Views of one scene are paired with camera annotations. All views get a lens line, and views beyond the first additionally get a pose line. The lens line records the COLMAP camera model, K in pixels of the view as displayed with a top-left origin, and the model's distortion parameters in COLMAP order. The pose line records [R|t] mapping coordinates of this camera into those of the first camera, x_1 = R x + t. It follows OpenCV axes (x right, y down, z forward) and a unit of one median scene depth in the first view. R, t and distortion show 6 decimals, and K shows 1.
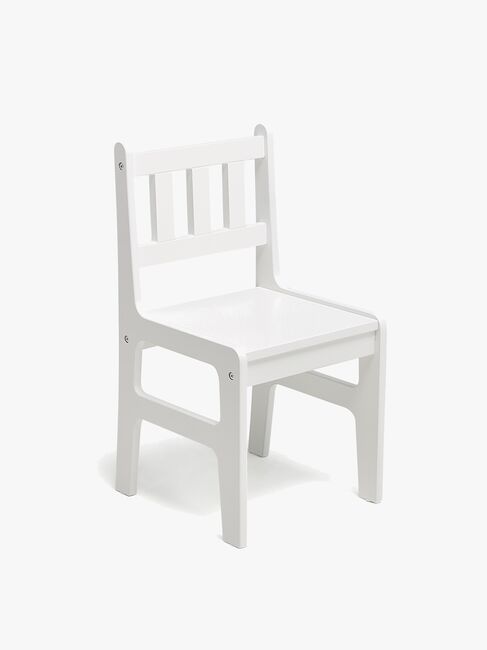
lens RADIAL K [[742.6, 0, 220.4], [0, 742.6, 324.7], [0, 0, 1]] dist [0.005112, -0.001268]
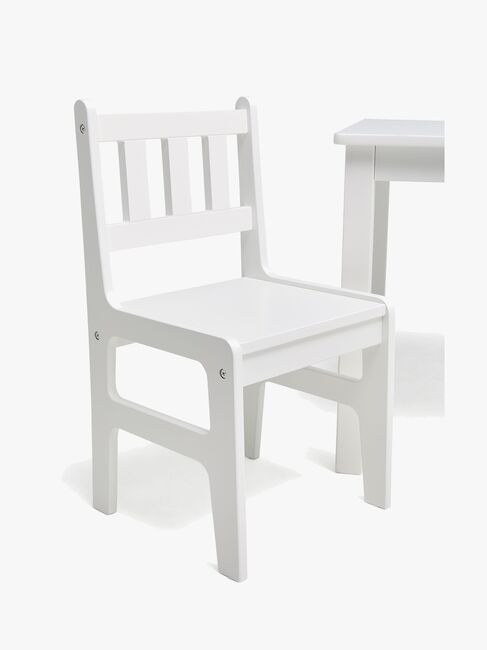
lens RADIAL K [[639.5, 0, 243.5], [0, 639.5, 325.0], [0, 0, 1]] dist [-0.078890, 0.001934]
pose [[0.997251, -0.031399, 0.067114, -0.006259], [0.032190, 0.999424, -0.010728, 0.020077], [-0.066739, 0.012859, 0.997688, 0.248079]]
